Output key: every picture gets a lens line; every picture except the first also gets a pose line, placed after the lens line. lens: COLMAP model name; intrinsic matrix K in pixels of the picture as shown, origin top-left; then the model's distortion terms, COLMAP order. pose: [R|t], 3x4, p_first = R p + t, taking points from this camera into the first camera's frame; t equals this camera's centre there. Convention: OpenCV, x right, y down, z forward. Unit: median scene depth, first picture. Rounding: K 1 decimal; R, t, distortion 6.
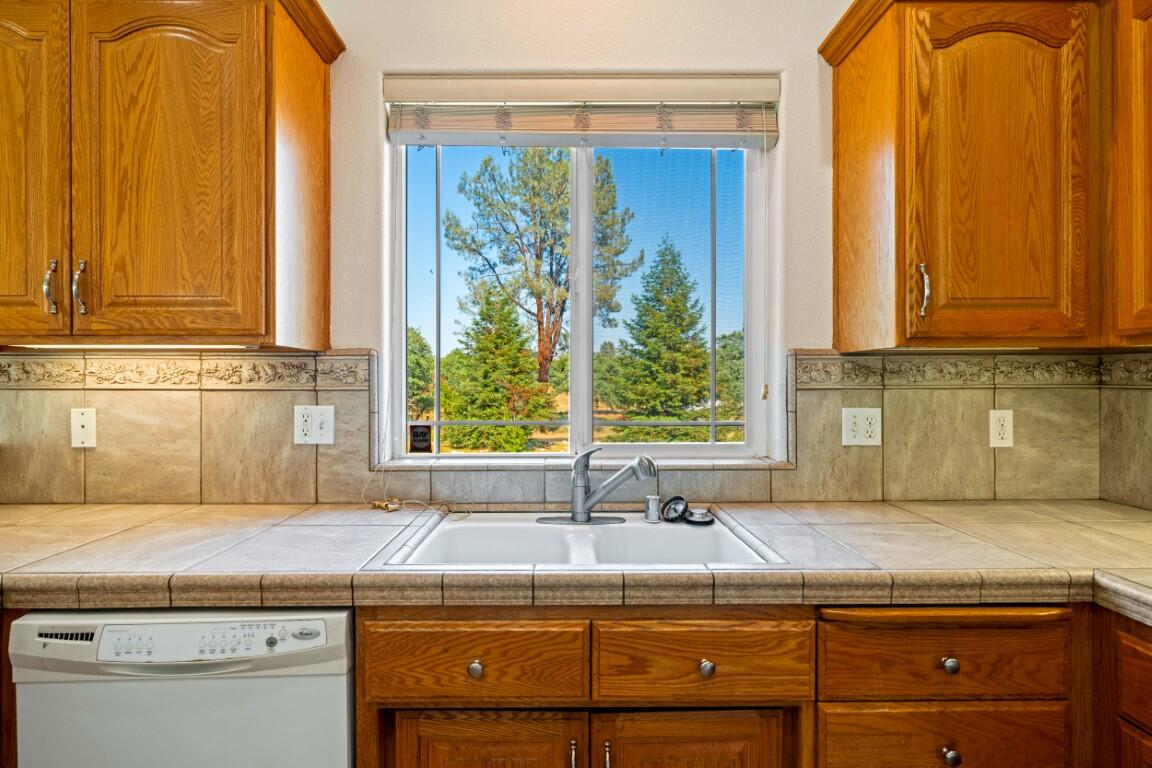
lens RADIAL K [[545.6, 0, 574.4], [0, 545.6, 381.5], [0, 0, 1]] dist [0.000797, -0.000010]
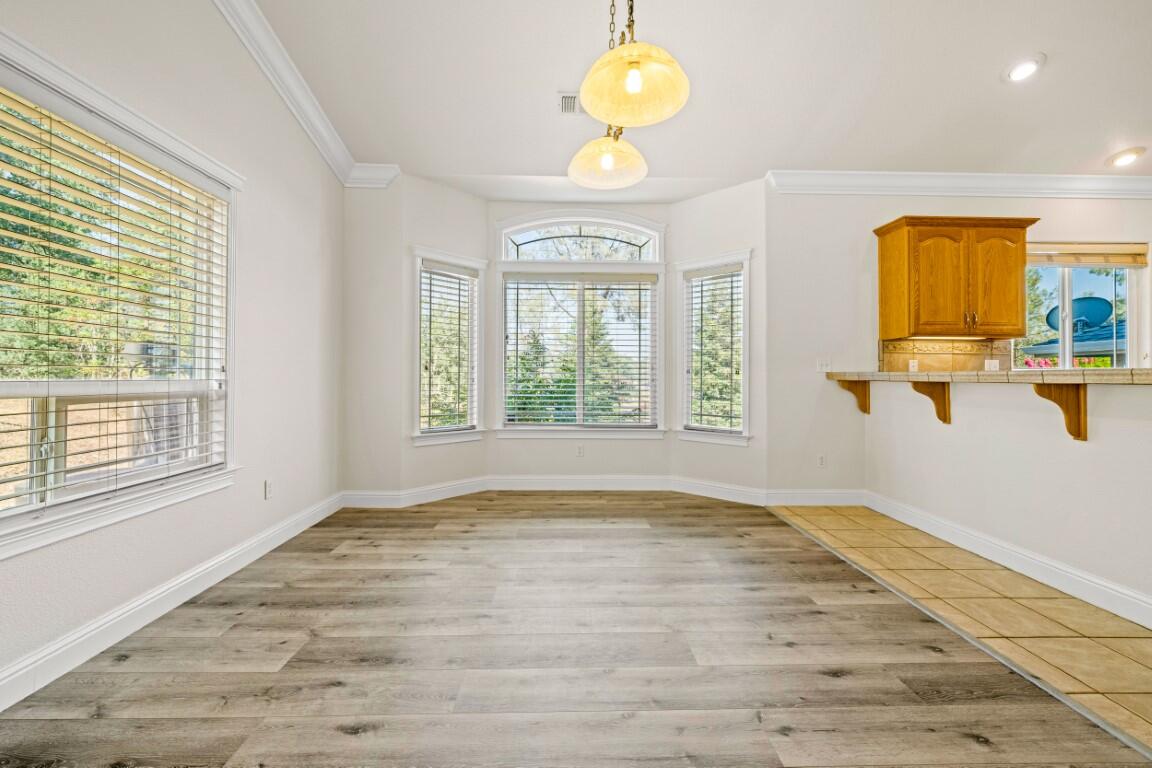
lens RADIAL K [[468.1, 0, 572.7], [0, 468.1, 376.1], [0, 0, 1]] dist [-0.001210, -0.000144]
pose [[0.999937, 0.009499, 0.006057, -2.556840], [-0.009487, 0.999953, -0.002010, 0.147746], [-0.006076, 0.001952, 0.999980, -1.358807]]
